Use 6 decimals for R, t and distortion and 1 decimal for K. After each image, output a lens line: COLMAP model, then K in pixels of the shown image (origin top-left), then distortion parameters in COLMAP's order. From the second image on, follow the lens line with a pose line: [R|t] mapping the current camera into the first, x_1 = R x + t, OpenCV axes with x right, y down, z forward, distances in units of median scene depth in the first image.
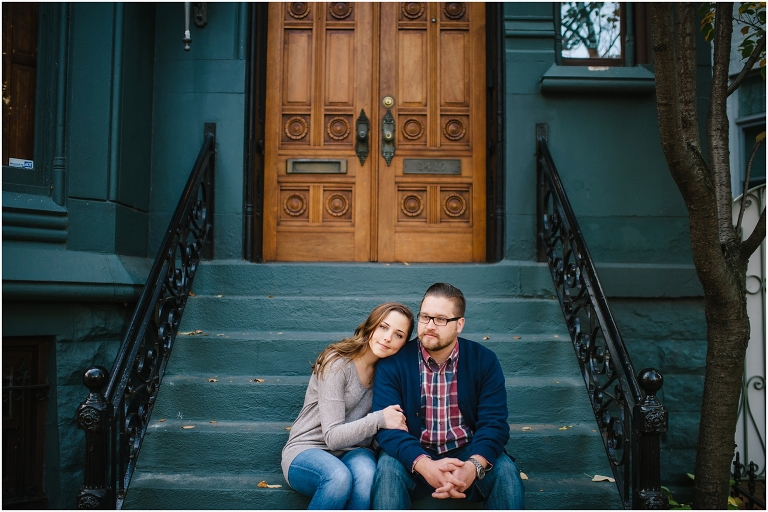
lens RADIAL K [[747.4, 0, 384.0], [0, 747.4, 256.0], [0, 0, 1]] dist [-0.116427, 0.179929]
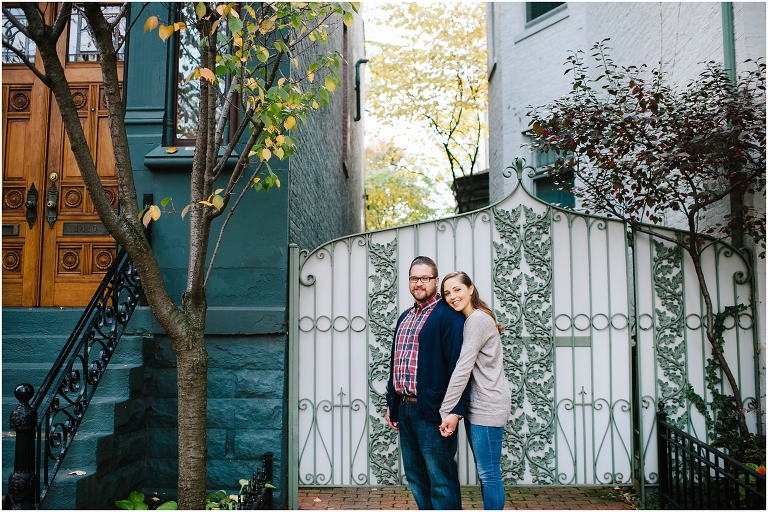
lens RADIAL K [[747.4, 0, 384.0], [0, 747.4, 256.0], [0, 0, 1]] dist [-0.116427, 0.179929]
pose [[0.999791, -0.011897, -0.016605, 0.632601], [0.010935, 0.998322, -0.056866, -0.000562], [0.017253, 0.056673, 0.998244, -0.222087]]
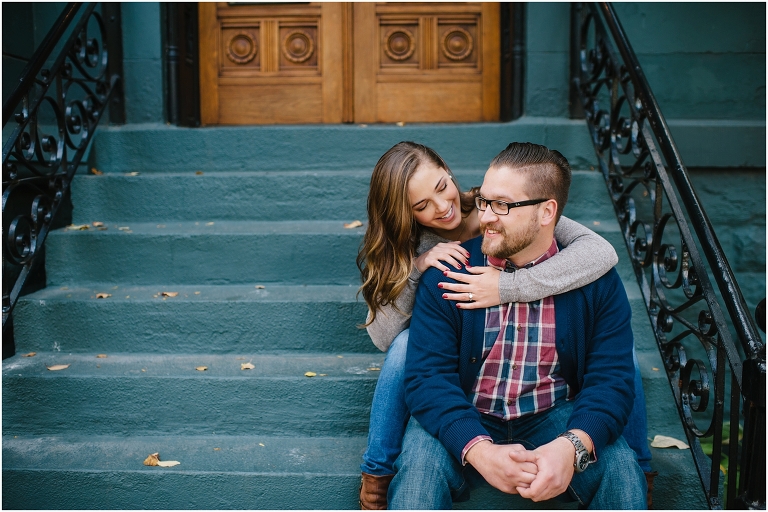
lens RADIAL K [[747.4, 0, 384.0], [0, 747.4, 256.0], [0, 0, 1]] dist [-0.116427, 0.179929]
pose [[0.999483, -0.012421, -0.029648, 0.045806], [0.017282, 0.985328, 0.169795, 0.014071], [0.027104, -0.170220, 0.985033, 0.268139]]
